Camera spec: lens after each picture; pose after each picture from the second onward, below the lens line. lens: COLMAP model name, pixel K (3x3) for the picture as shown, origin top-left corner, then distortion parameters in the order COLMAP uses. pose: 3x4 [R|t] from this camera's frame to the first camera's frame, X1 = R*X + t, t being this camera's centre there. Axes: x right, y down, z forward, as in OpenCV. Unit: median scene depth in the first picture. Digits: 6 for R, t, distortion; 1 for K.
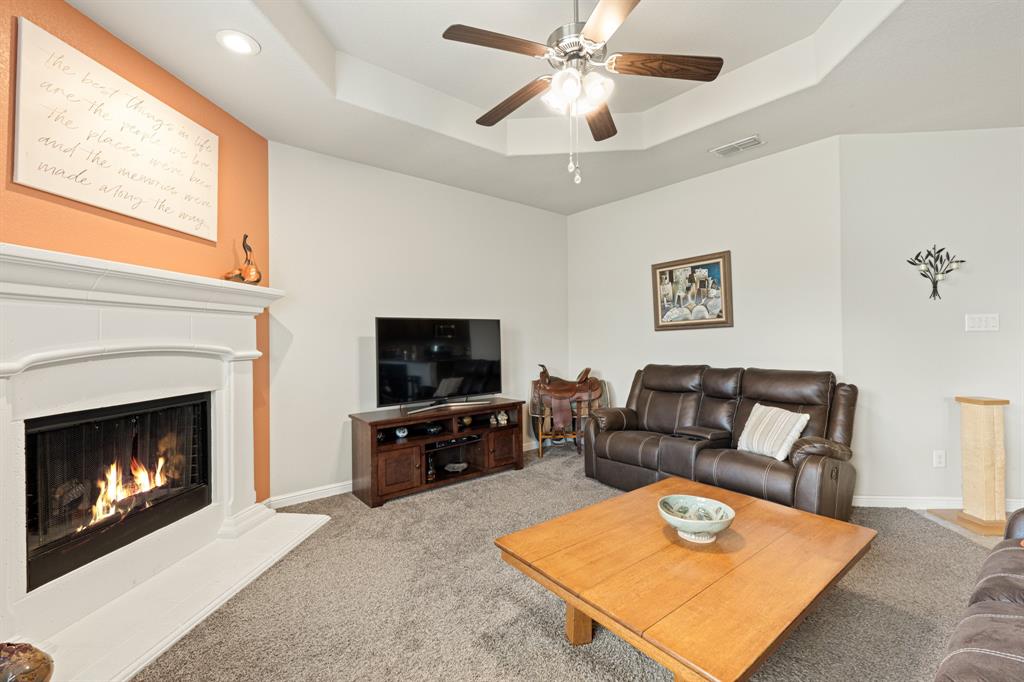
lens RADIAL K [[435.2, 0, 504.8], [0, 435.2, 323.6], [0, 0, 1]] dist [0.004734, 0.000218]
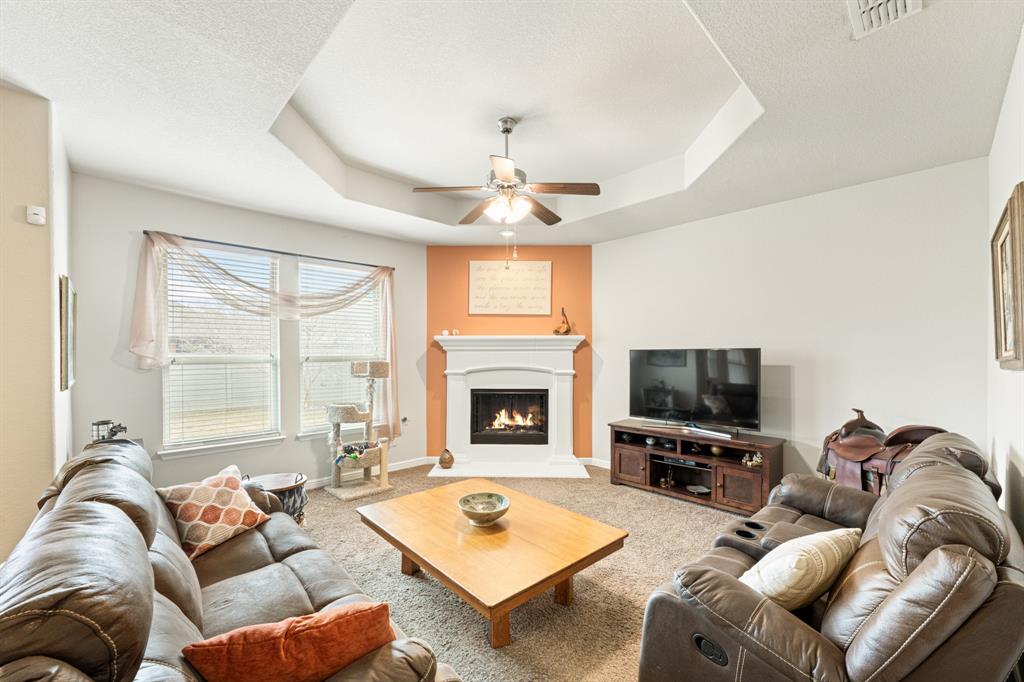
lens RADIAL K [[410.0, 0, 504.9], [0, 410.0, 352.1], [0, 0, 1]] dist [0.000252, 0.000162]
pose [[0.056419, 0.009492, -0.998362, 0.877097], [0.031029, 0.999455, 0.011256, -0.031244], [0.997925, -0.031613, 0.056094, 0.483540]]
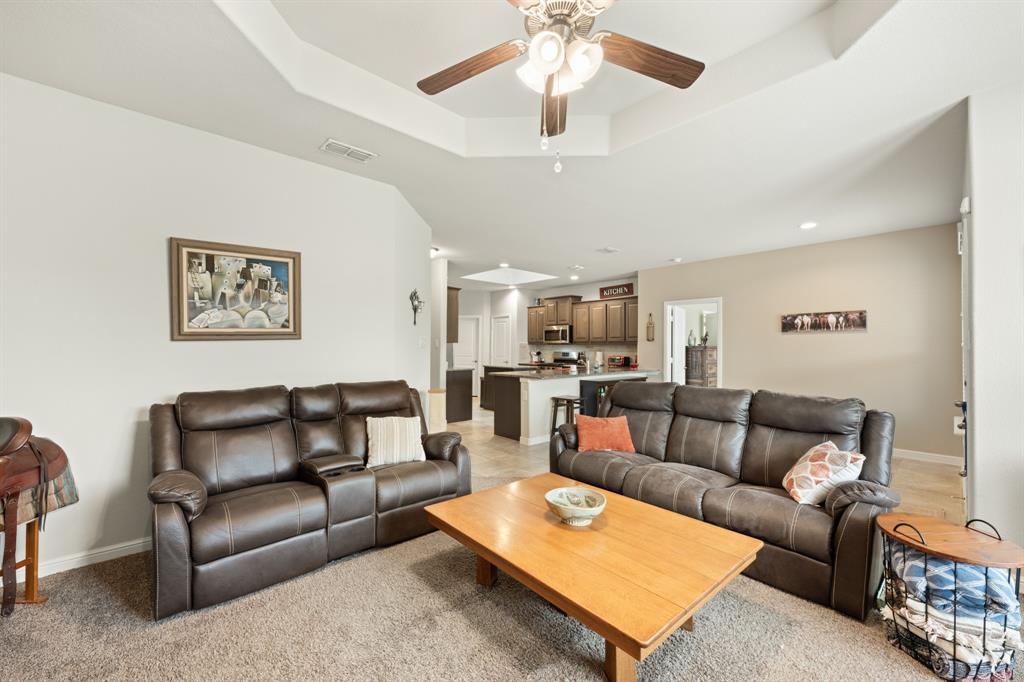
lens RADIAL K [[410.0, 0, 517.7], [0, 410.0, 340.5], [0, 0, 1]] dist [0.000252, 0.000162]
pose [[-0.057083, 0.032104, 0.997853, -0.323949], [-0.033621, 0.998854, -0.034060, 0.022360], [-0.997803, -0.035493, -0.055938, 0.585001]]
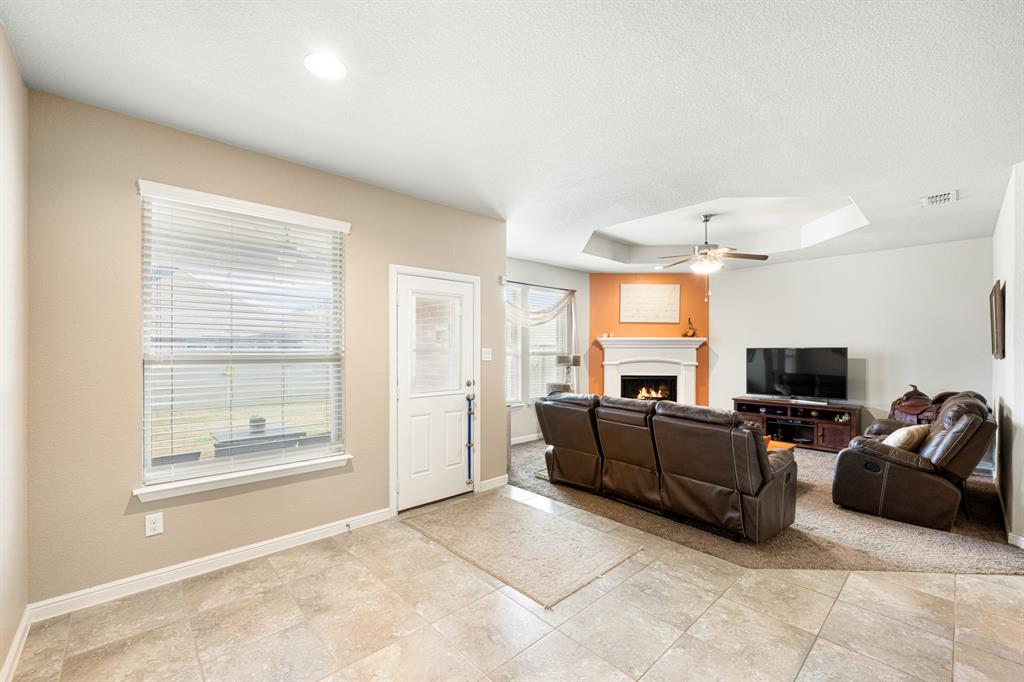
lens RADIAL K [[410.0, 0, 508.2], [0, 410.0, 347.8], [0, 0, 1]] dist [0.000252, 0.000162]
pose [[0.034196, 0.007620, -0.999386, 1.404176], [0.026742, 0.999606, 0.008537, -0.056134], [0.999057, -0.027018, 0.033979, -0.145184]]
